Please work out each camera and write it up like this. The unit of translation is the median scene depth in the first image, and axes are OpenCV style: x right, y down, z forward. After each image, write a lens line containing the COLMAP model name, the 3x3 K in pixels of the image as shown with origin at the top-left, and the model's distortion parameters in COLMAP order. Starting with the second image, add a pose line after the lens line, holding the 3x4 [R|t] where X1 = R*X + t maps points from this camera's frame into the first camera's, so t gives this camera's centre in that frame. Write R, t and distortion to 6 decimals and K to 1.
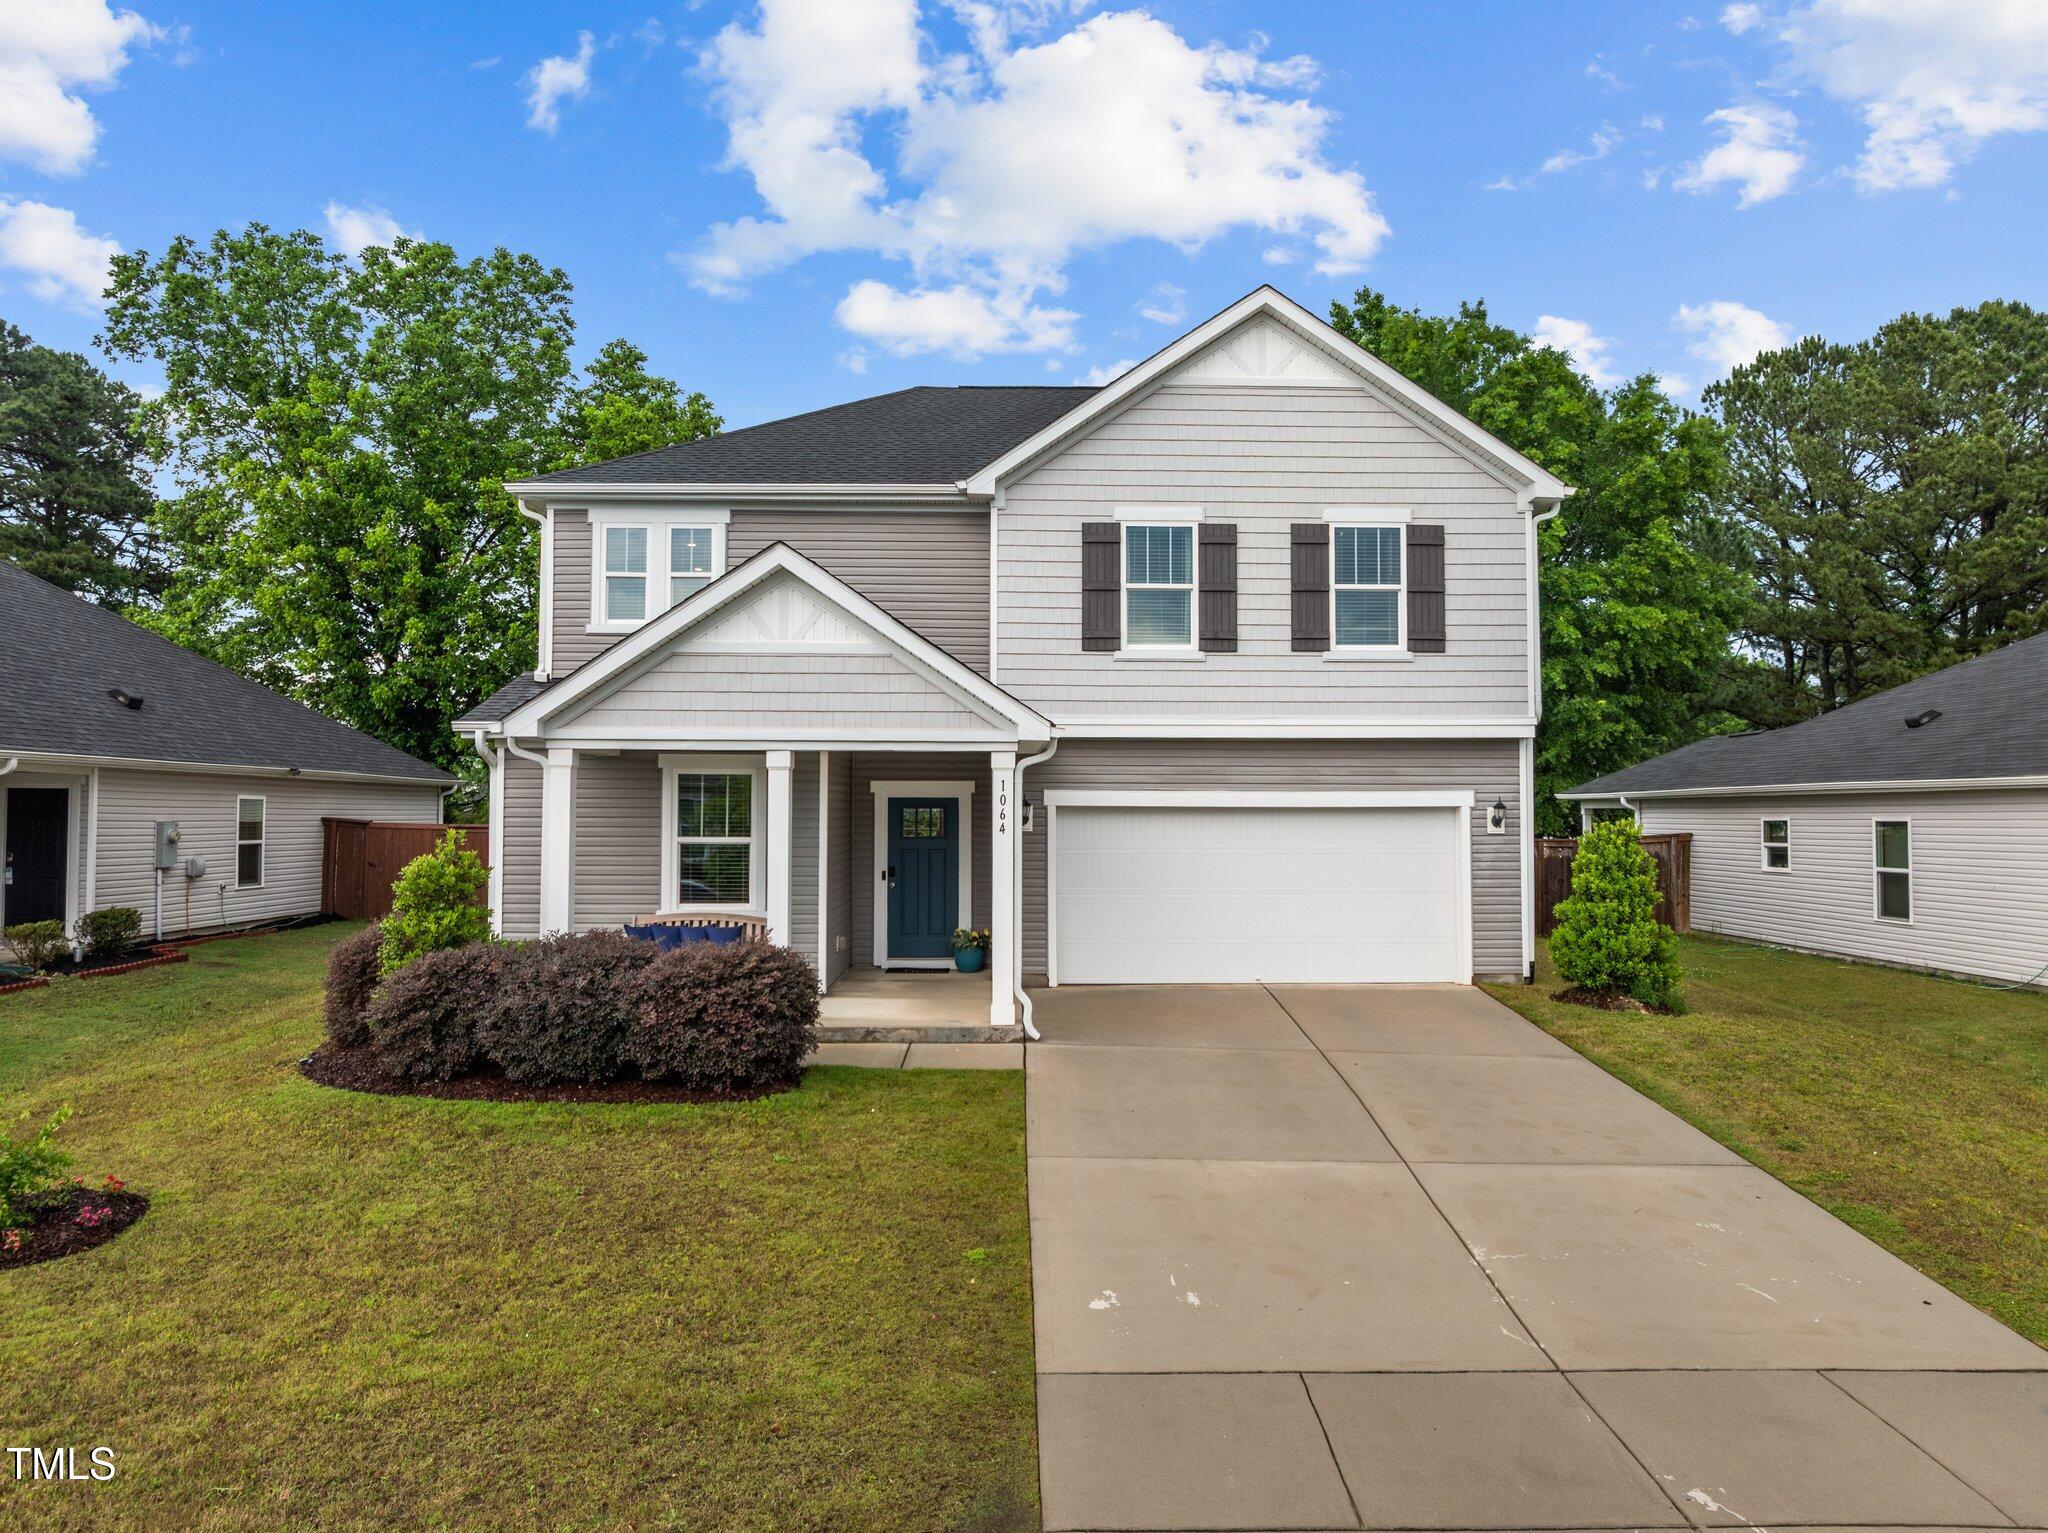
lens RADIAL K [[1422.0, 0, 1026.5], [0, 1422.0, 736.0], [0, 0, 1]] dist [0.003836, 0.000224]
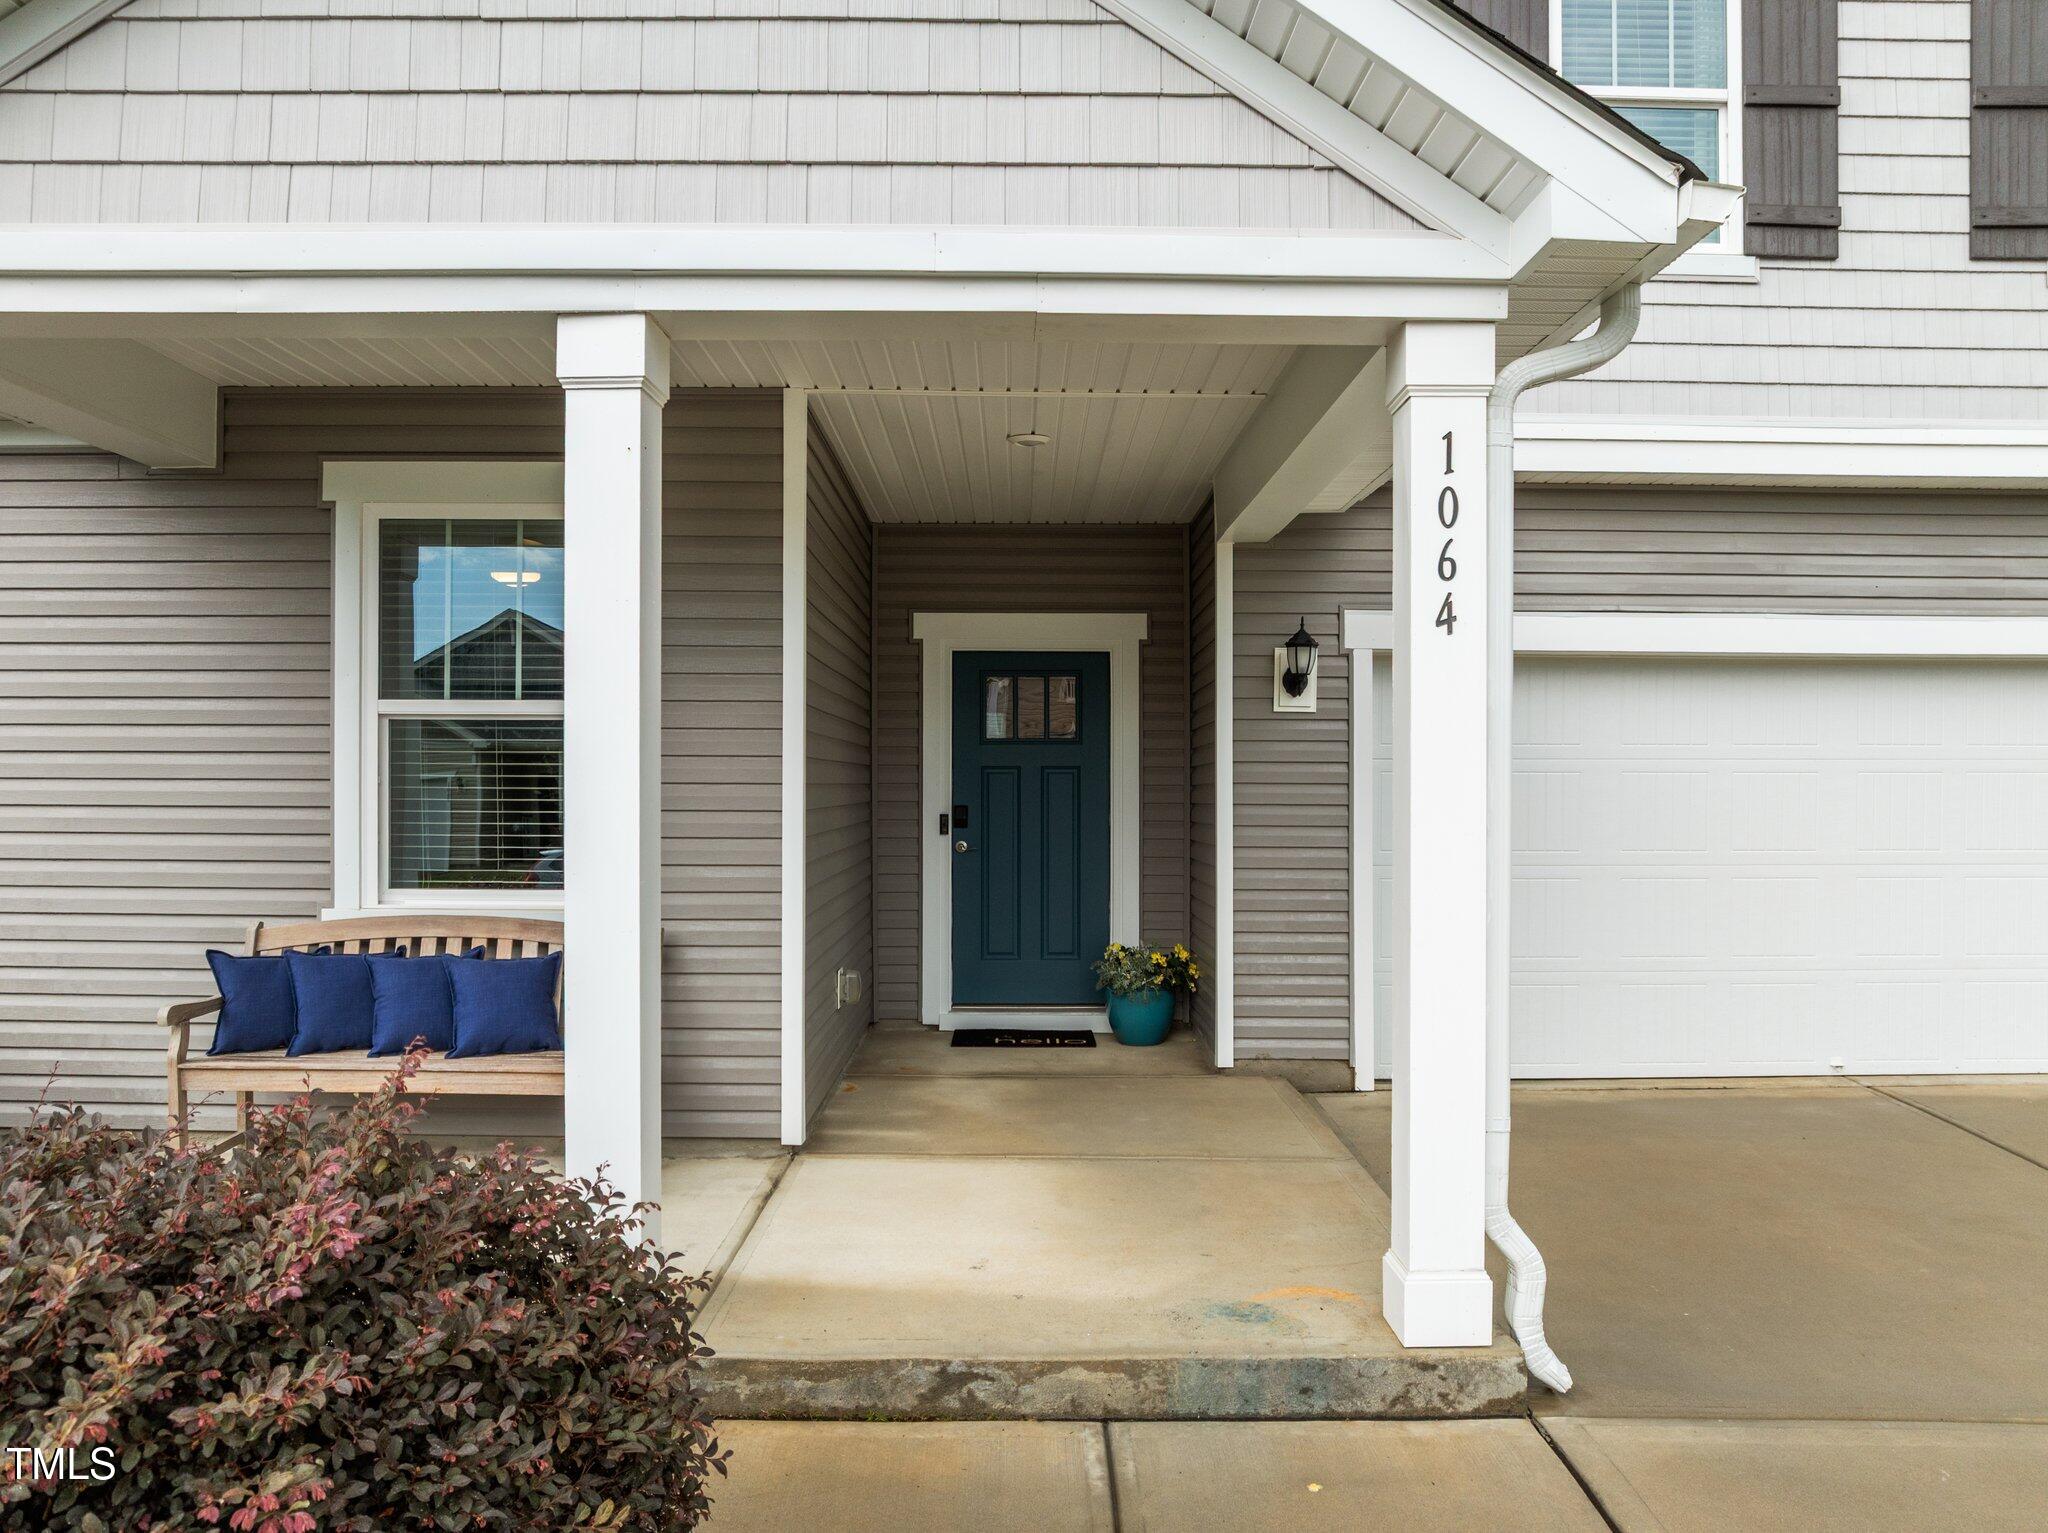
lens RADIAL K [[1439.4, 0, 1024.0], [0, 1439.4, 766.5], [0, 0, 1]] dist [-0.007433, -0.002203]
pose [[0.999924, 0.000565, -0.012316, -0.081970], [-0.000089, 0.999256, 0.038569, 0.073583], [0.012328, -0.038565, 0.999180, 0.645826]]
